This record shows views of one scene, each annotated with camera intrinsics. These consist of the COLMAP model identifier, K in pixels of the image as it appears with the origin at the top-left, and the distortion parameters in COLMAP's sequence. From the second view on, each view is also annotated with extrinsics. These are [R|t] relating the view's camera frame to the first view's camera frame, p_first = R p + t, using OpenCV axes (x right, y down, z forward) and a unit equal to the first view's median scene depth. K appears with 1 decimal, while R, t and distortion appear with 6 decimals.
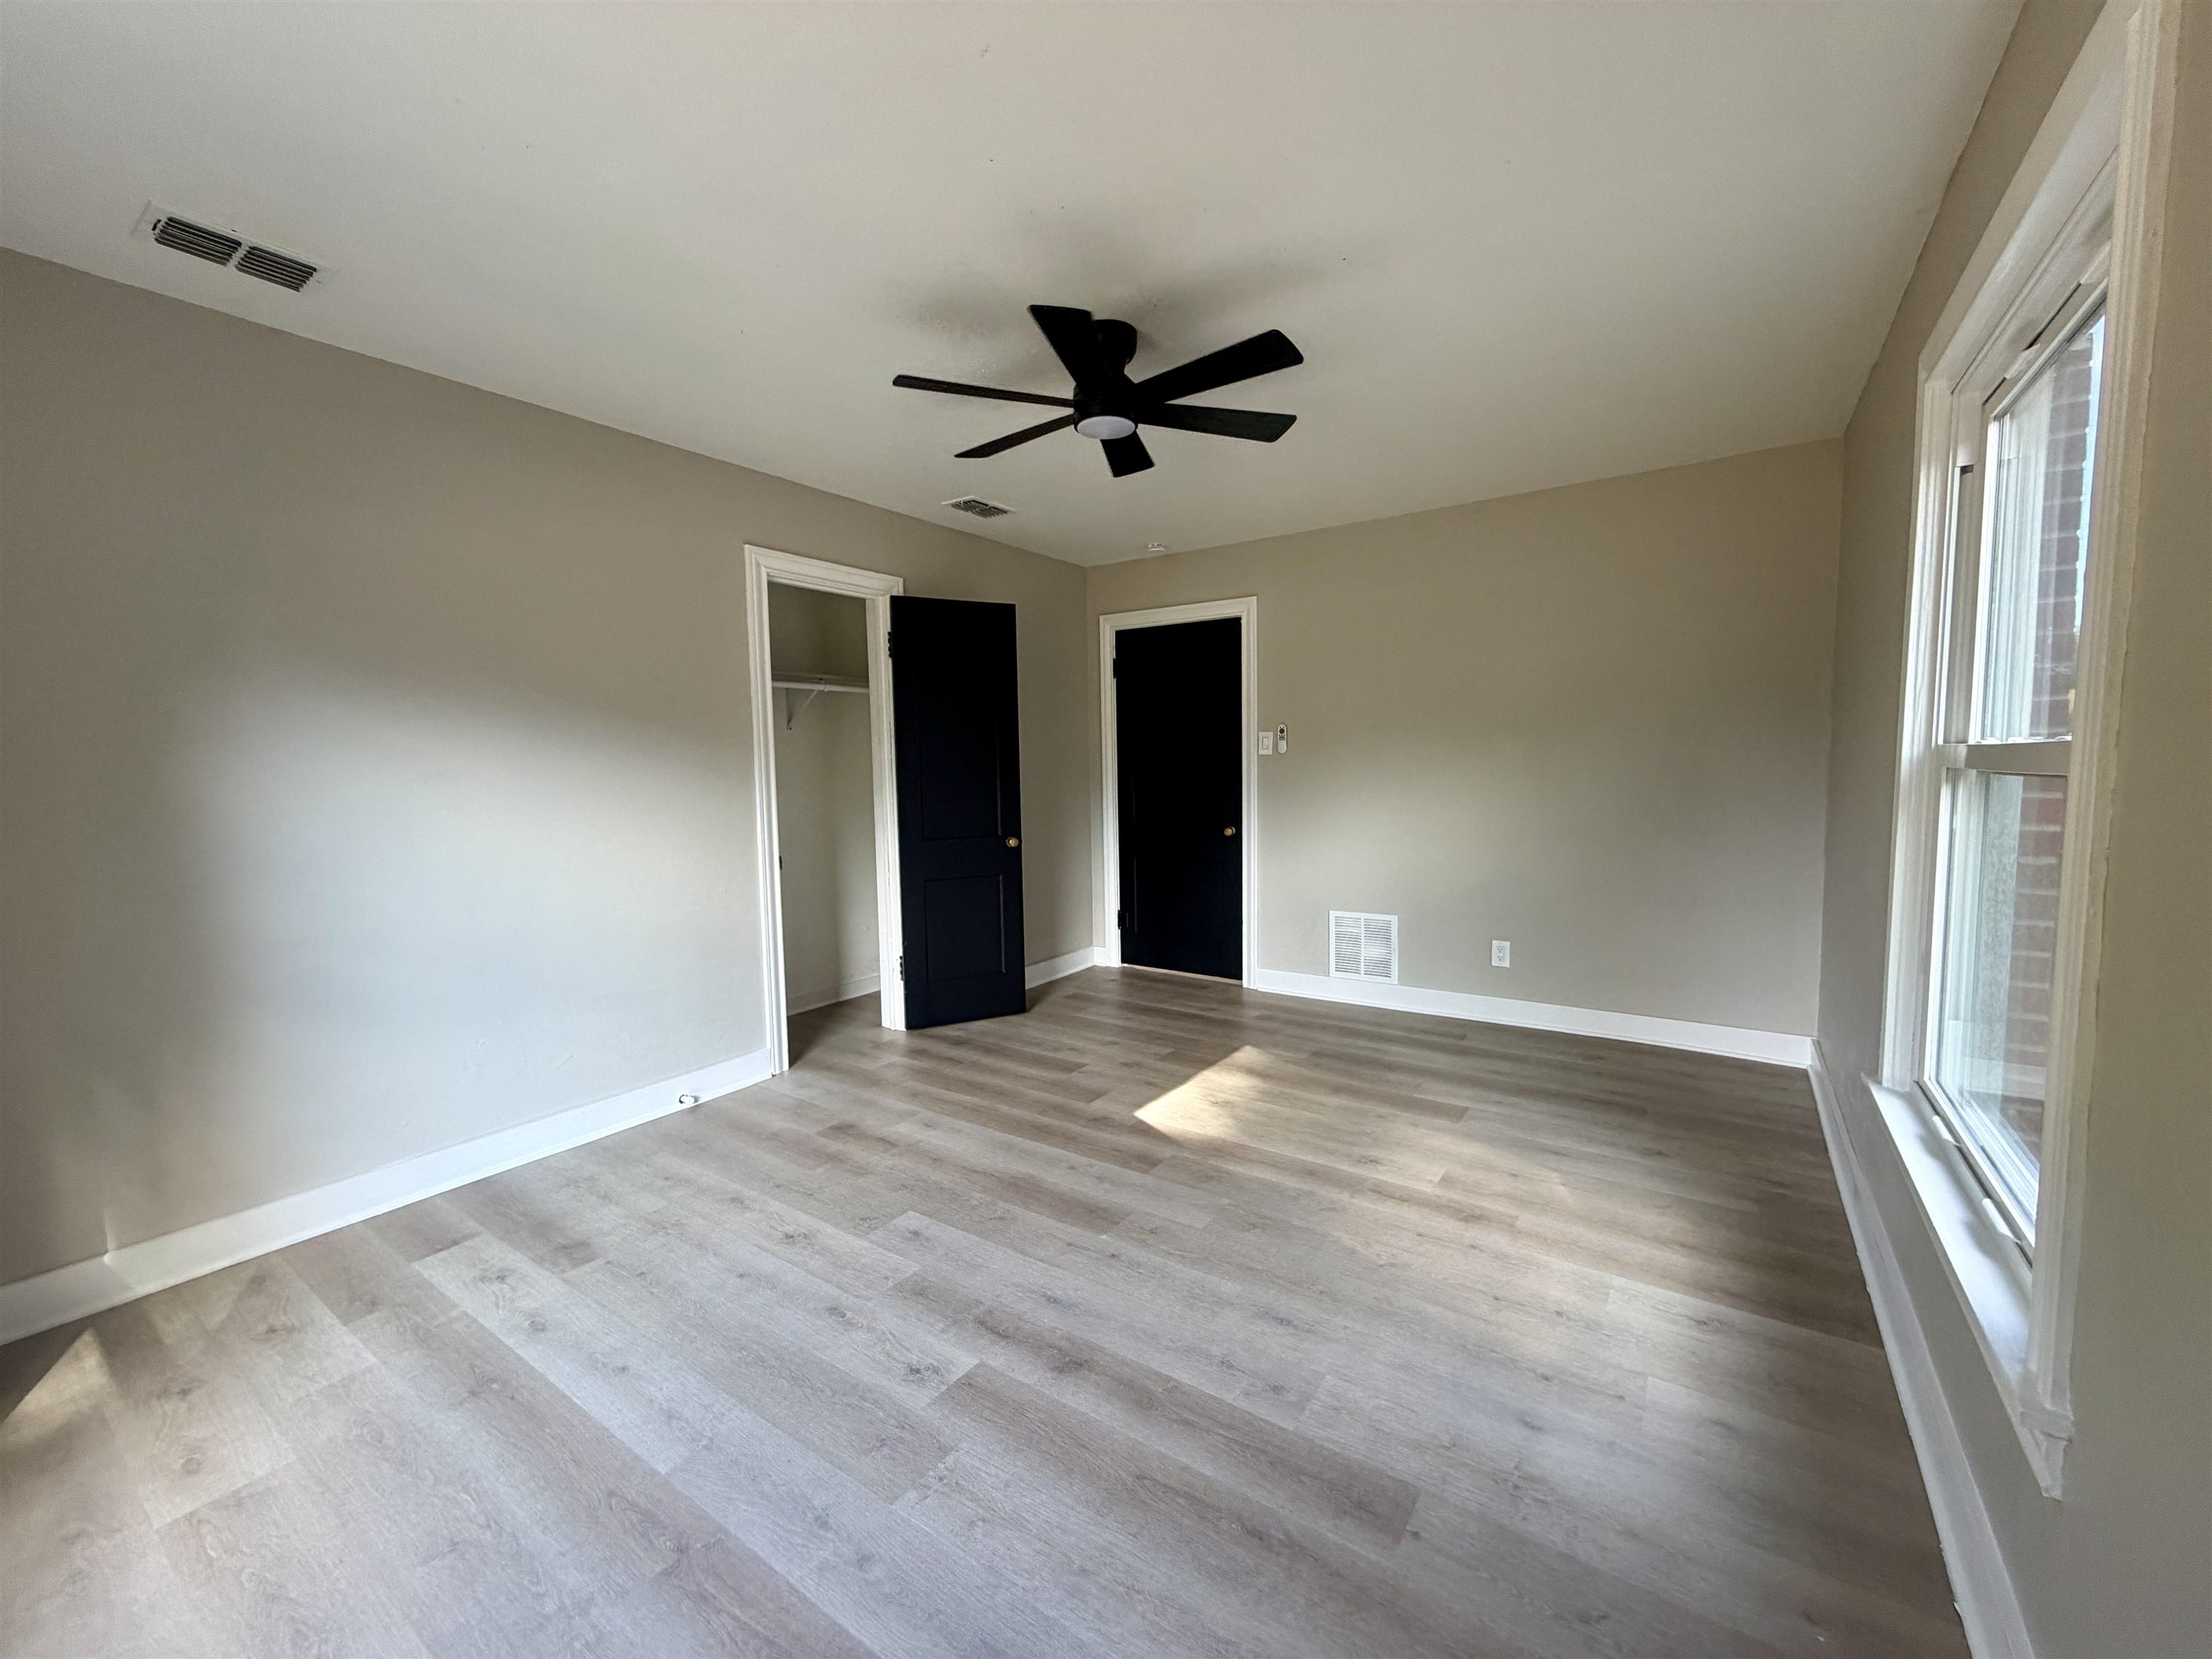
lens RADIAL K [[884.8, 0, 1087.5], [0, 884.8, 837.3], [0, 0, 1]] dist [0.000690, -0.000054]
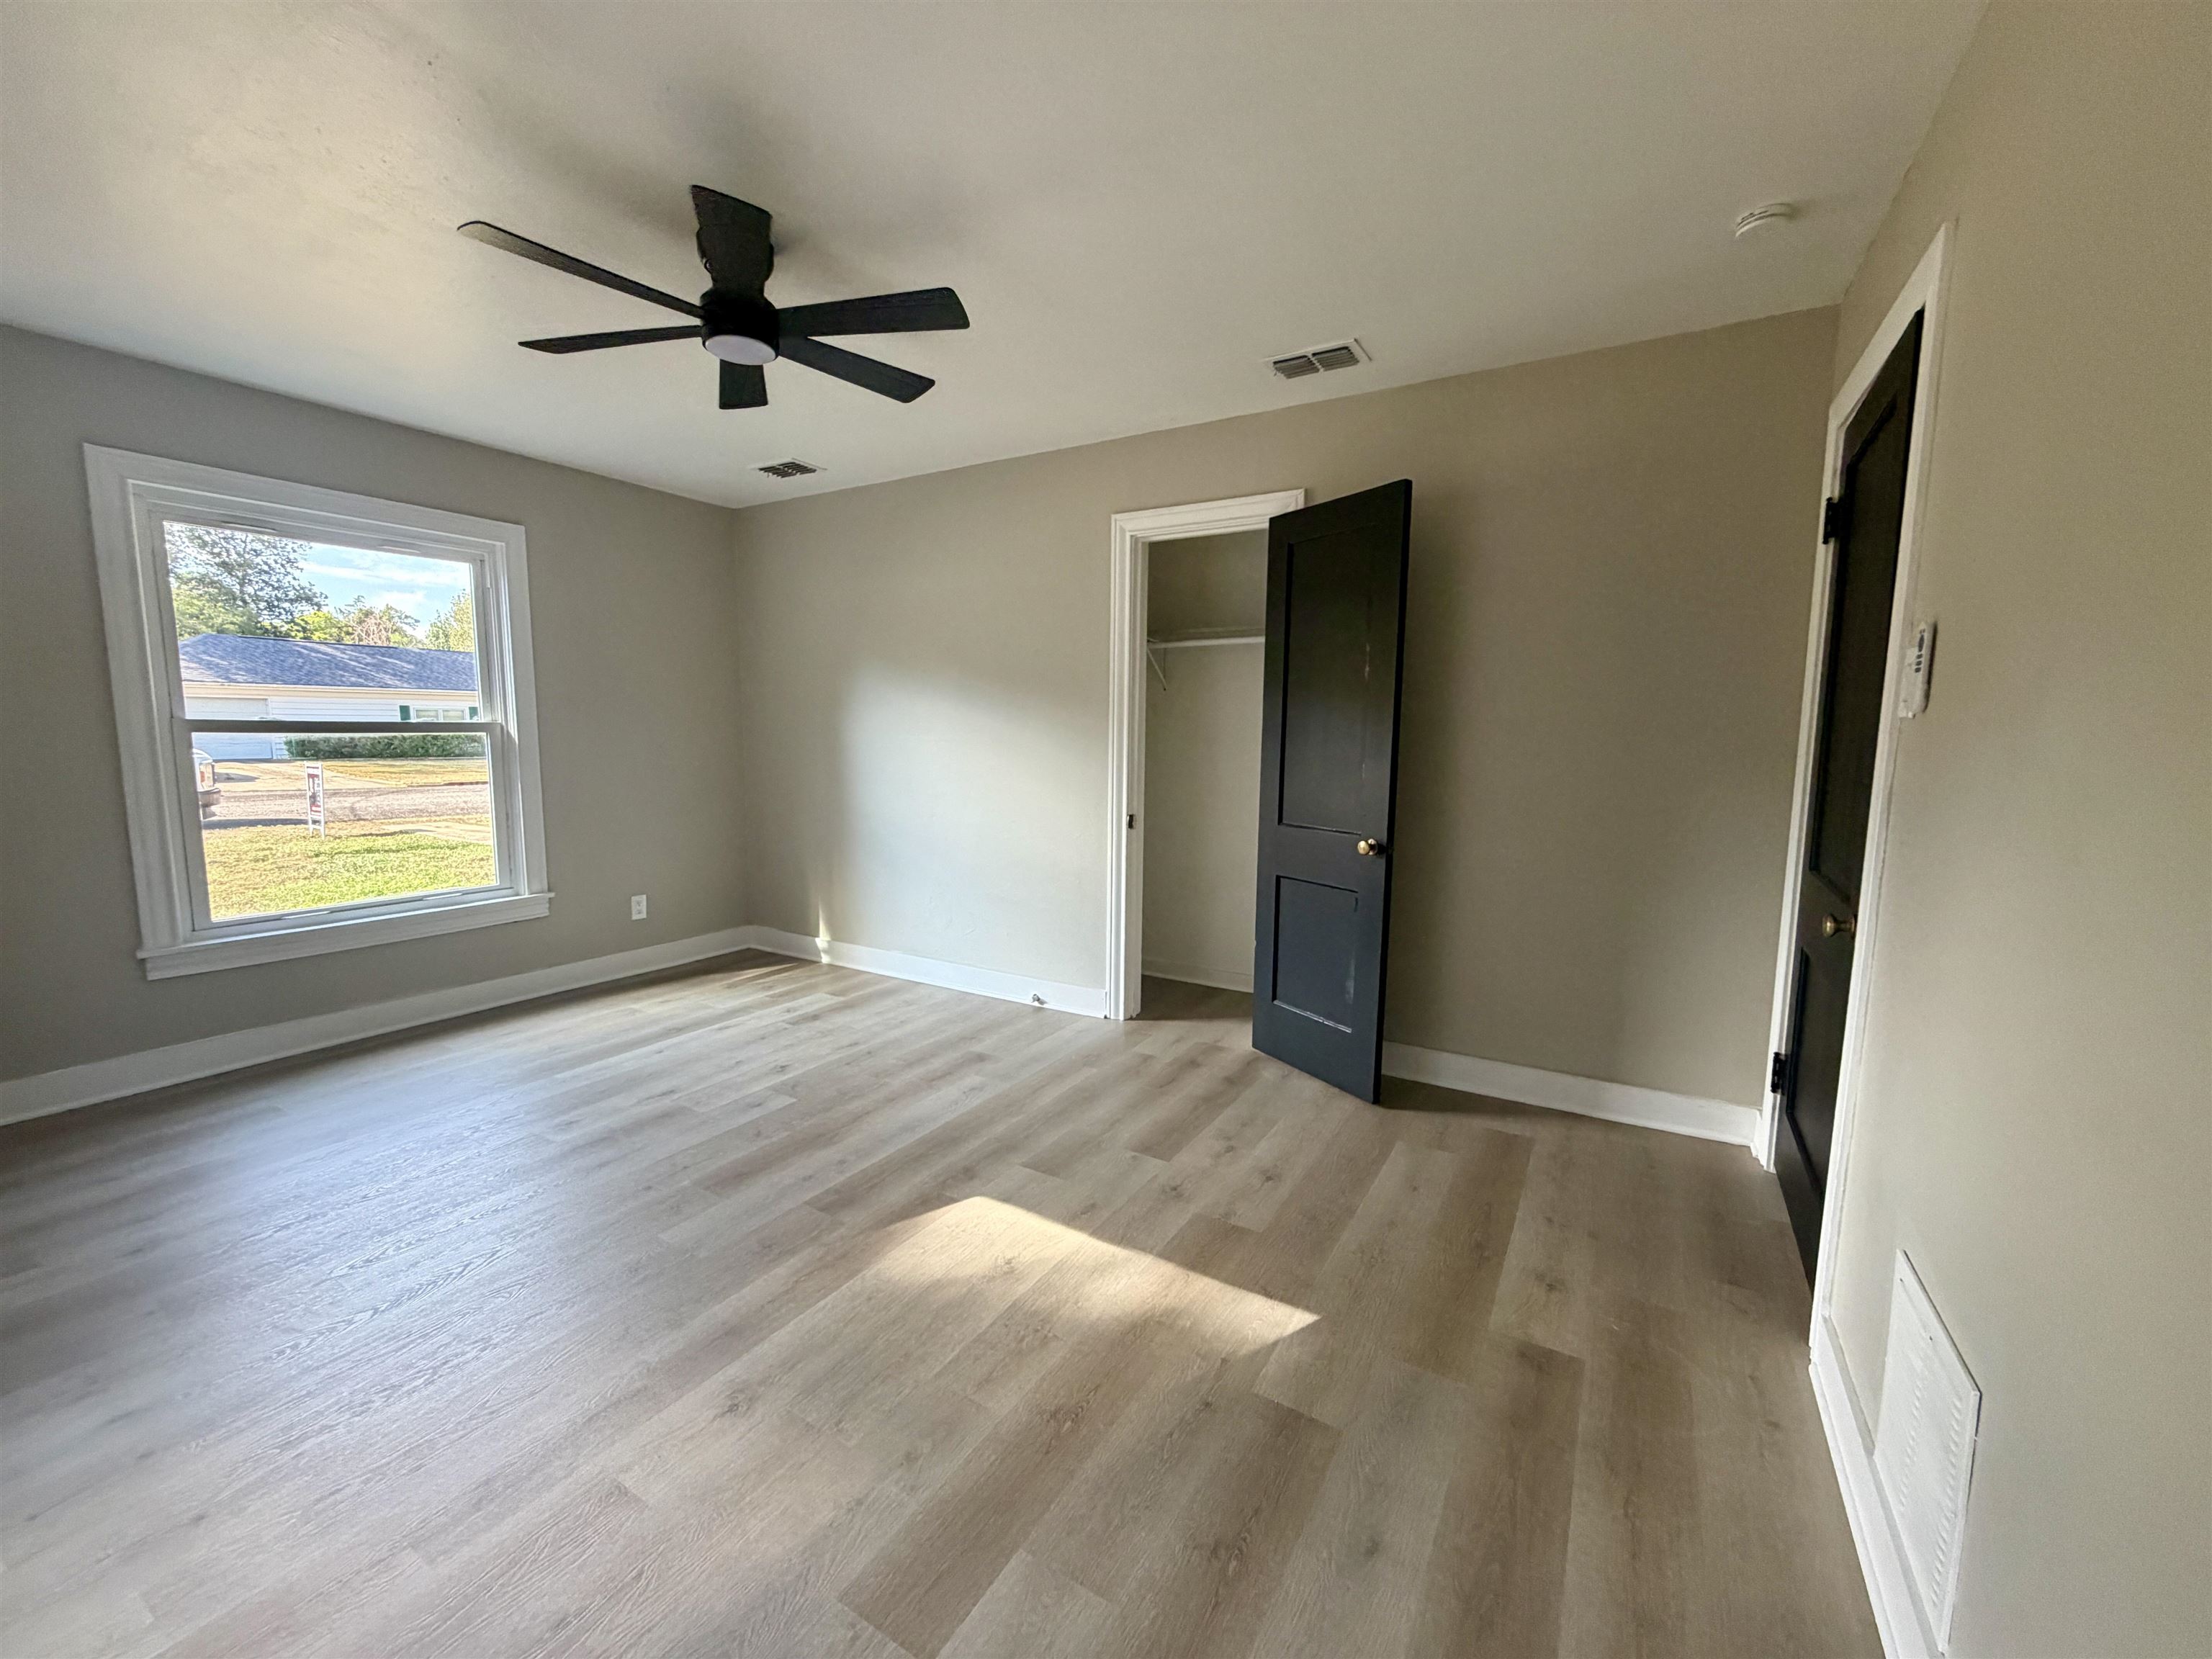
lens RADIAL K [[884.8, 0, 1106.0], [0, 884.8, 829.8], [0, 0, 1]] dist [0.000690, -0.000054]
pose [[0.073351, 0.127935, -0.989066, 0.781351], [-0.091879, 0.988387, 0.121033, -0.097151], [0.993065, 0.081997, 0.084253, 1.041419]]
